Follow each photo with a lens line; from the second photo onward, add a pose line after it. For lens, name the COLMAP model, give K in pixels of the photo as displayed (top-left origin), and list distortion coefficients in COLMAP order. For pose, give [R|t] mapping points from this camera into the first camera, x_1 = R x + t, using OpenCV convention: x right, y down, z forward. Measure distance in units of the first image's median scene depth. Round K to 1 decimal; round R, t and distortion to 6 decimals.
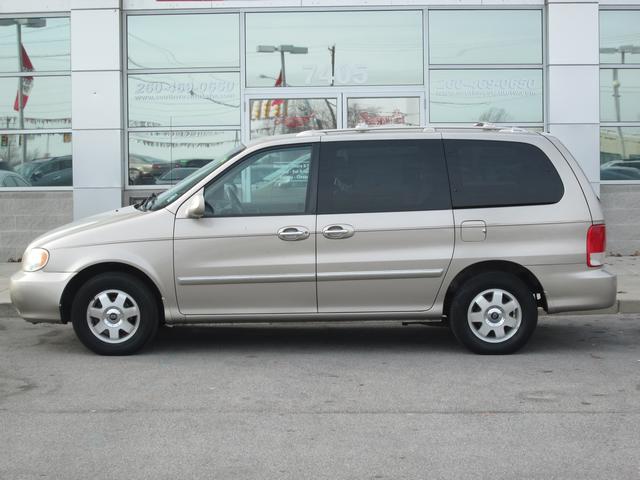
lens RADIAL K [[1398.3, 0, 320.0], [0, 1398.3, 240.0], [0, 0, 1]] dist [-0.196344, -0.010386]
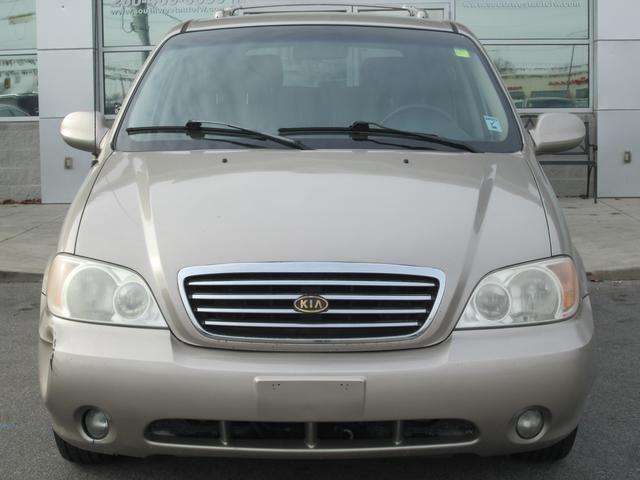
lens RADIAL K [[1221.5, 0, 318.6], [0, 1221.5, 240.0], [0, 0, 1]] dist [-0.163658, -0.033546]
pose [[0.999667, -0.000619, -0.025799, 0.014772], [0.002022, 0.998518, 0.054393, -0.002480], [0.025727, -0.054427, 0.998186, 0.259910]]
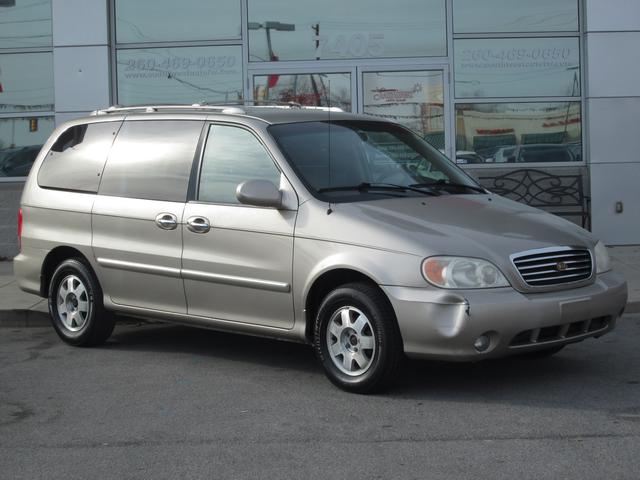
lens RADIAL K [[1471.3, 0, 320.0], [0, 1471.3, 240.0], [0, 0, 1]] dist [-0.209686, 0.104298]
pose [[0.999785, -0.016989, 0.011909, -0.021101], [0.016904, 0.999831, 0.007220, -0.001504], [-0.012029, -0.007017, 0.999903, 0.061082]]
